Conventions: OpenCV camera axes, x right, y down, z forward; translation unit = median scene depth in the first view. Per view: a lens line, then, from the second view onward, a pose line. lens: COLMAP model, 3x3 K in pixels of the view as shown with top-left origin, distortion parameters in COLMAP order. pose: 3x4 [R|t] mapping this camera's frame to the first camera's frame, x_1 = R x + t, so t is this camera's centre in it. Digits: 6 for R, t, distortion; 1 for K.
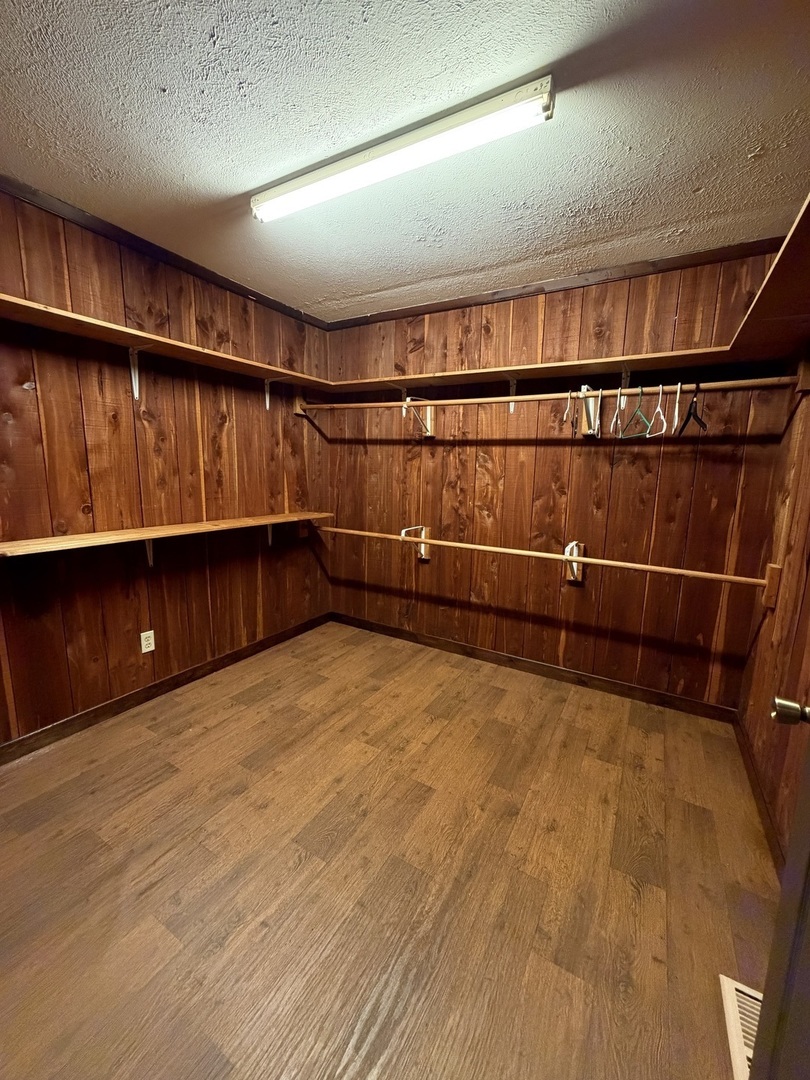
lens RADIAL K [[431.1, 0, 405.4], [0, 431.1, 536.8], [0, 0, 1]] dist [-0.000044, 0.000149]
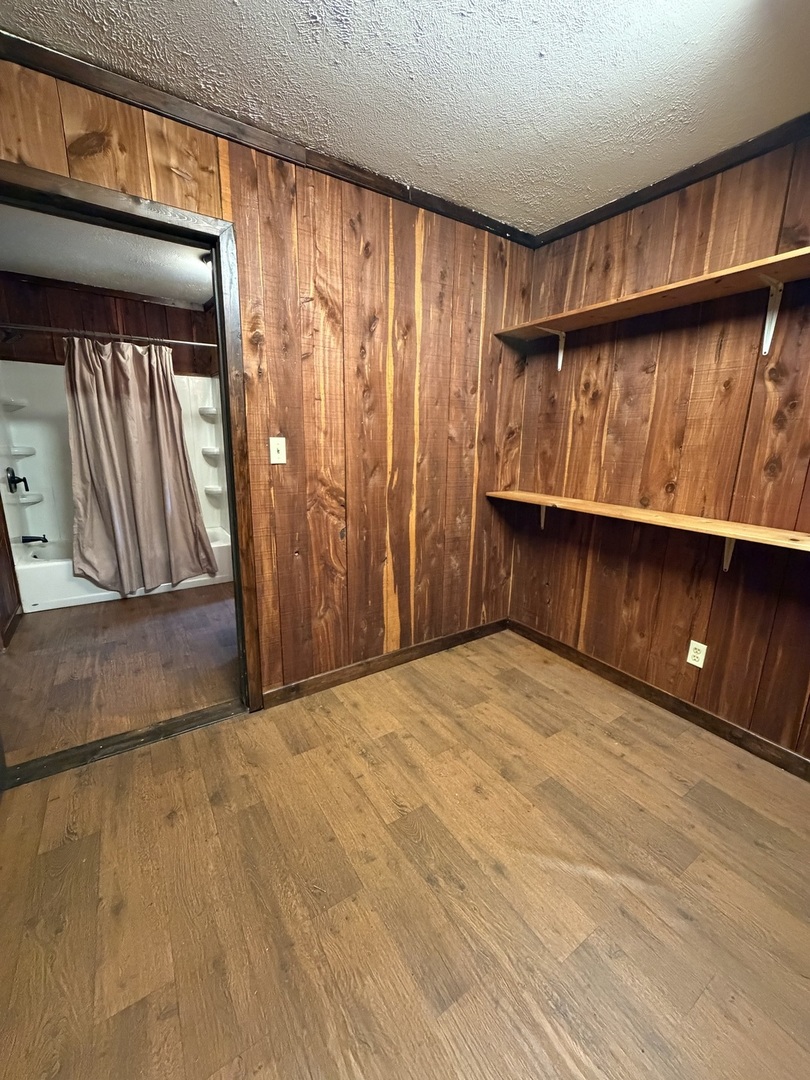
lens RADIAL K [[431.1, 0, 405.4], [0, 431.1, 536.8], [0, 0, 1]] dist [-0.000044, 0.000149]
pose [[-0.445129, 0.173542, -0.878489, 0.386201], [-0.162861, 0.948990, 0.269991, -0.118293], [0.880532, 0.263252, -0.394160, 0.841569]]
